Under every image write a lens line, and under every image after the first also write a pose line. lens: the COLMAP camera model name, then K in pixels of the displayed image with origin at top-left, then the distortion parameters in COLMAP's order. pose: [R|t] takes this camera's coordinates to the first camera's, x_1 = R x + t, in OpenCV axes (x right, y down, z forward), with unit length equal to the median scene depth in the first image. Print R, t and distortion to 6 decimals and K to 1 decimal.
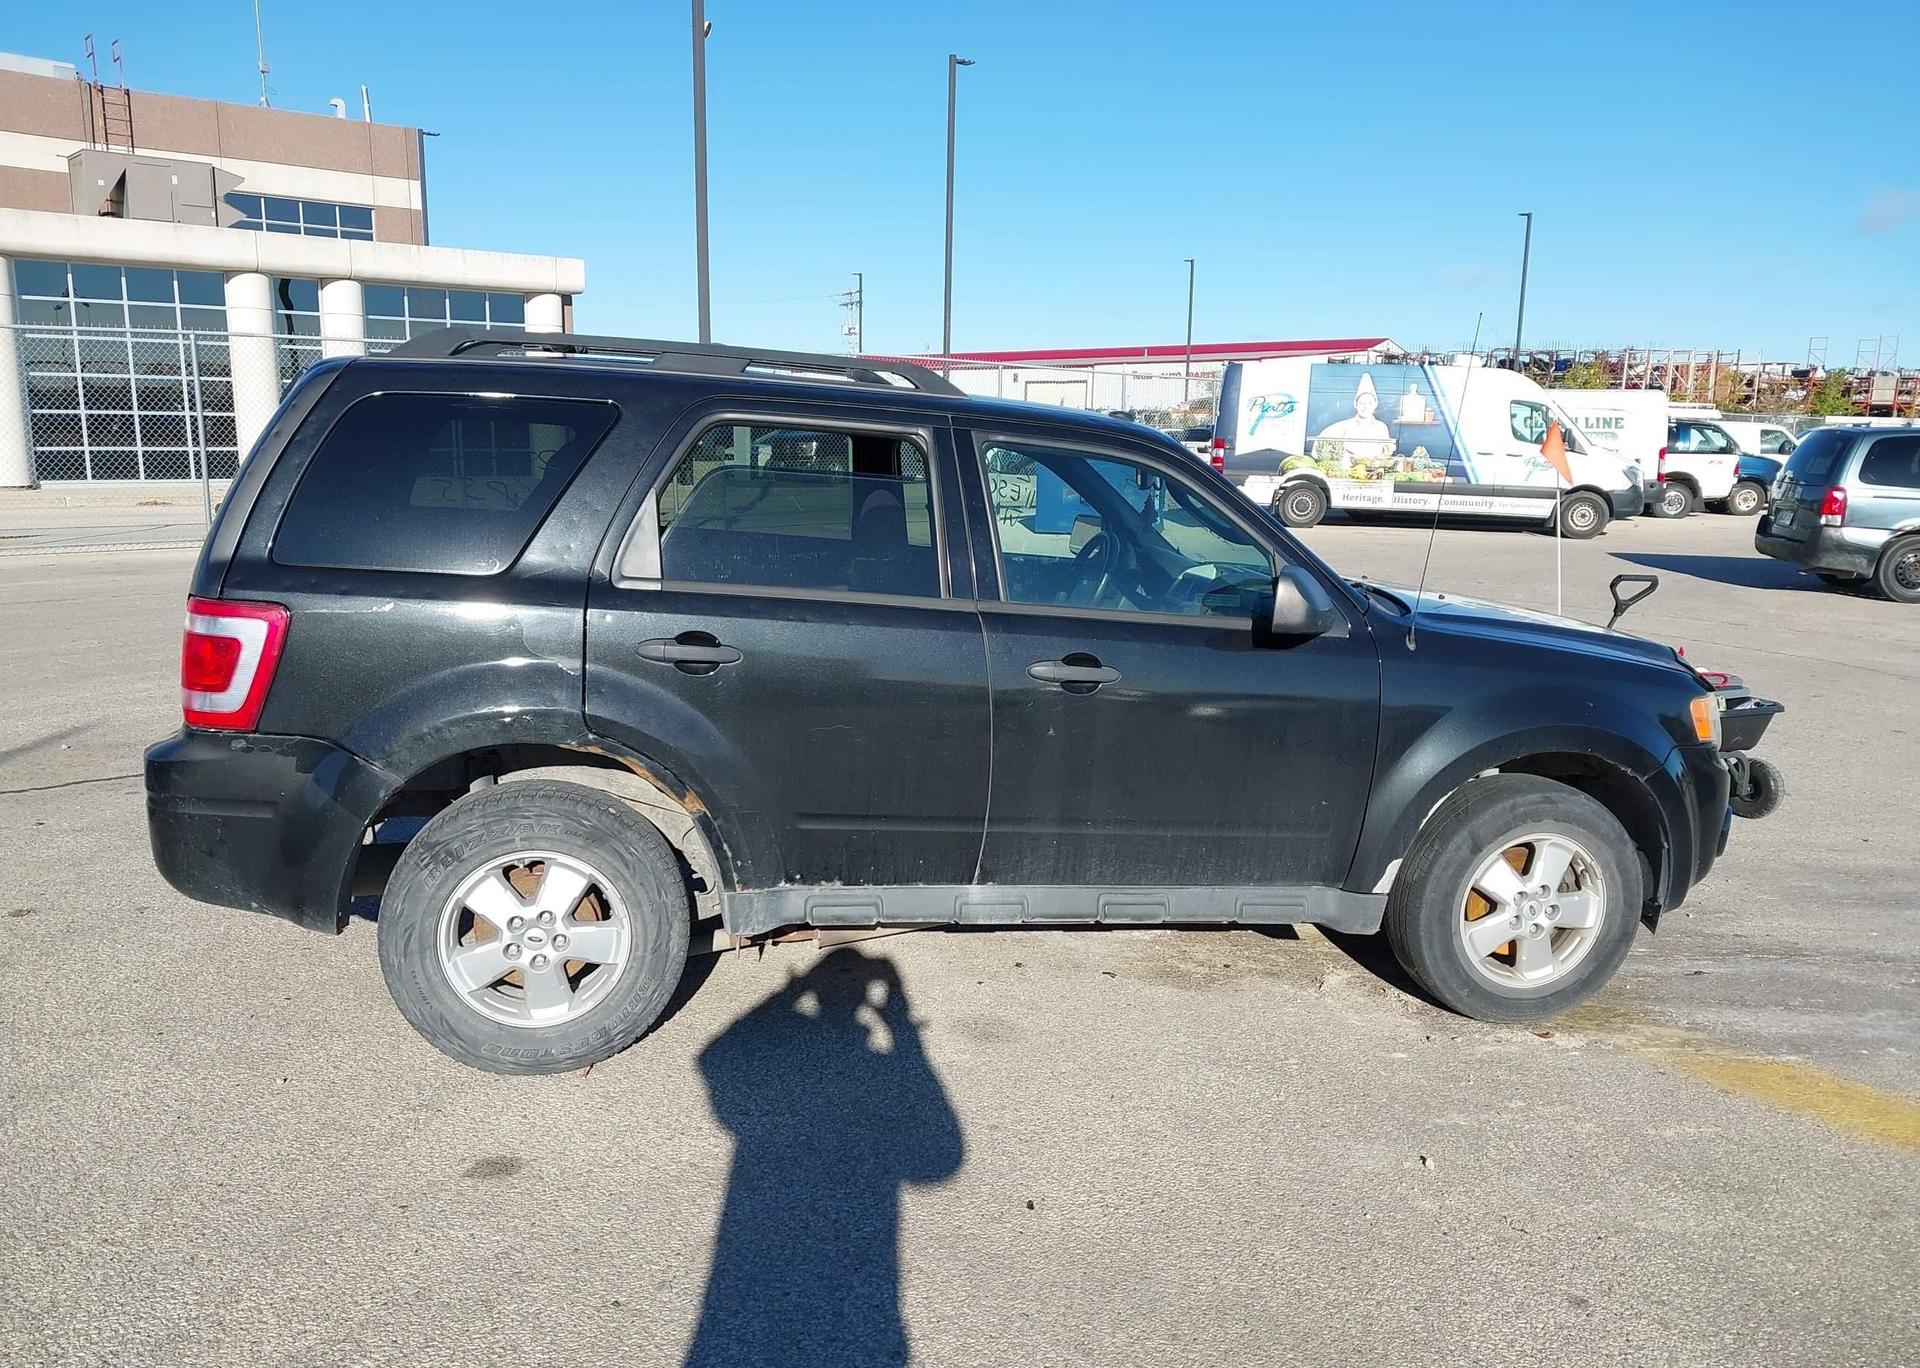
lens RADIAL K [[1530.7, 0, 965.6], [0, 1530.7, 673.3], [0, 0, 1]] dist [0.027794, -0.033531]
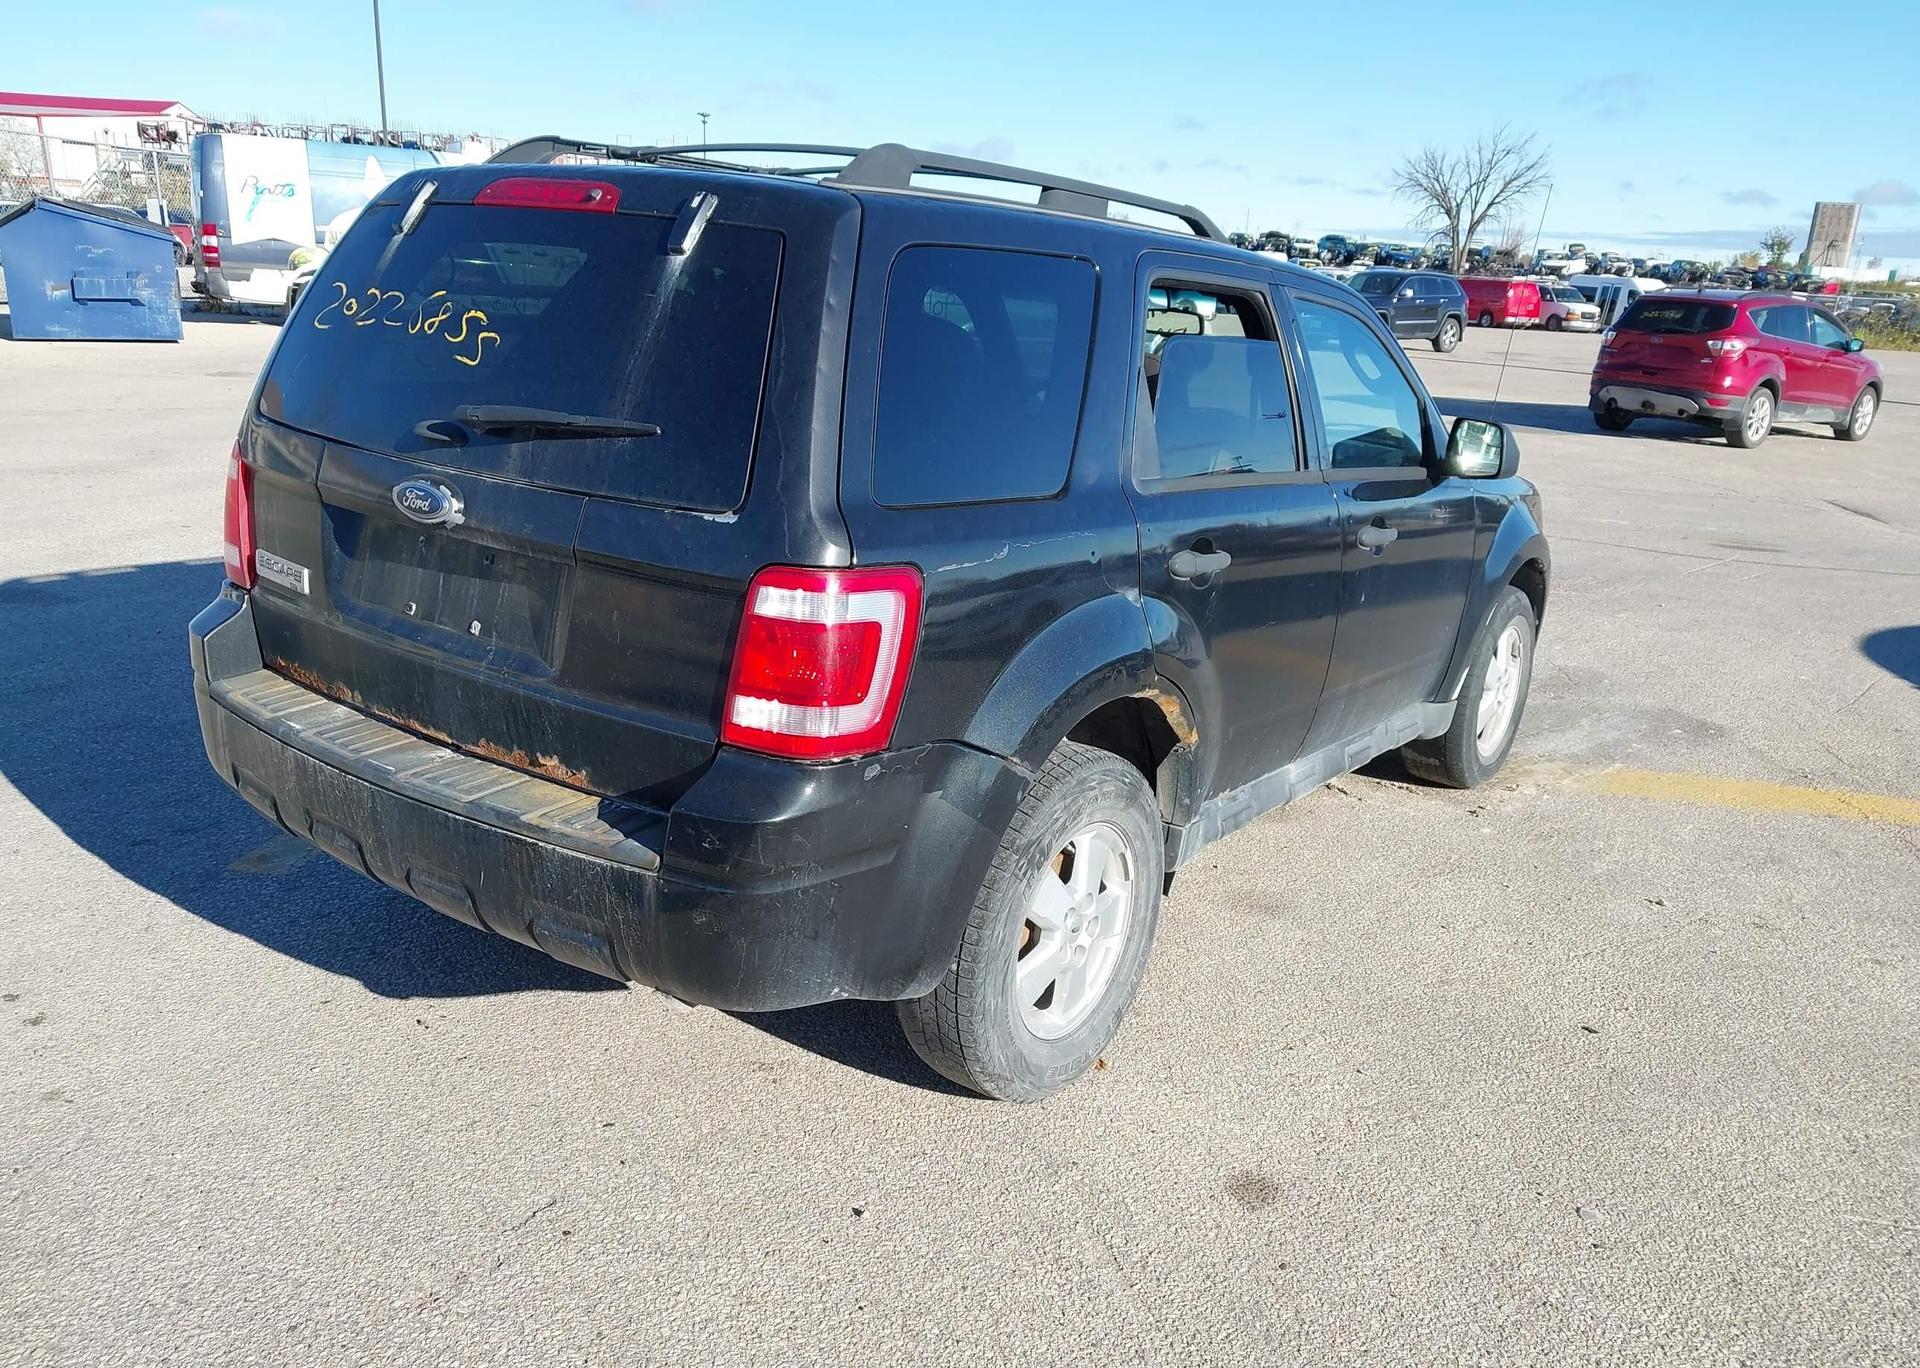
lens RADIAL K [[1530.7, 0, 963.7], [0, 1530.7, 686.1], [0, 0, 1]] dist [0.027794, -0.033531]
pose [[0.737963, -0.169566, 0.653190, -0.749371], [0.075056, 0.982536, 0.170266, -0.089224], [-0.670654, -0.076624, 0.737802, 0.397890]]
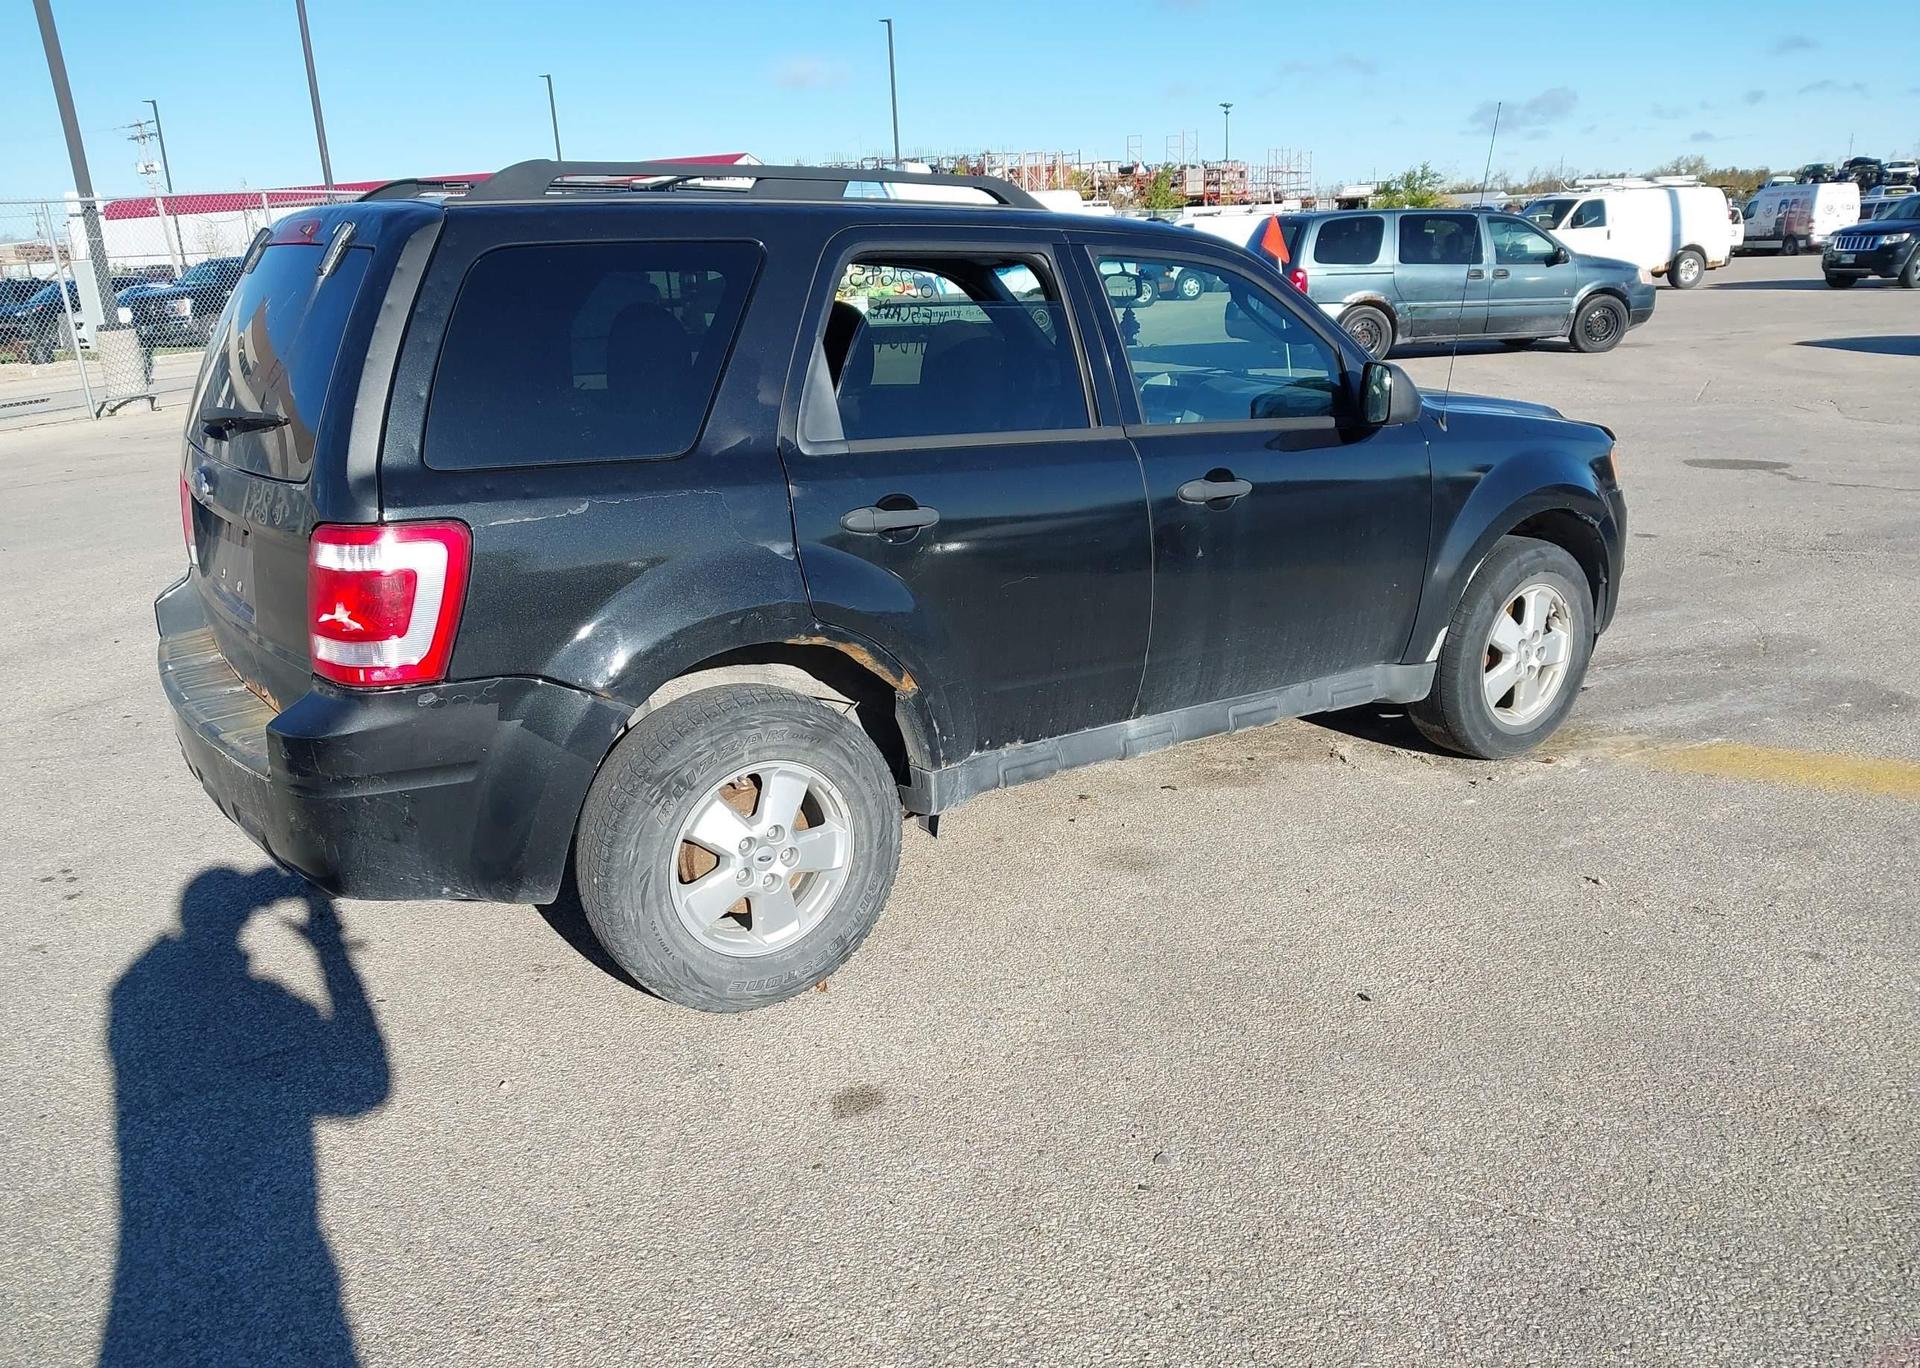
lens RADIAL K [[1530.7, 0, 957.8], [0, 1530.7, 697.3], [0, 0, 1]] dist [0.027794, -0.033531]
pose [[0.916291, -0.171916, 0.361739, -0.431632], [0.126373, 0.981152, 0.146188, -0.032309], [-0.380053, -0.088237, 0.920746, 0.126013]]
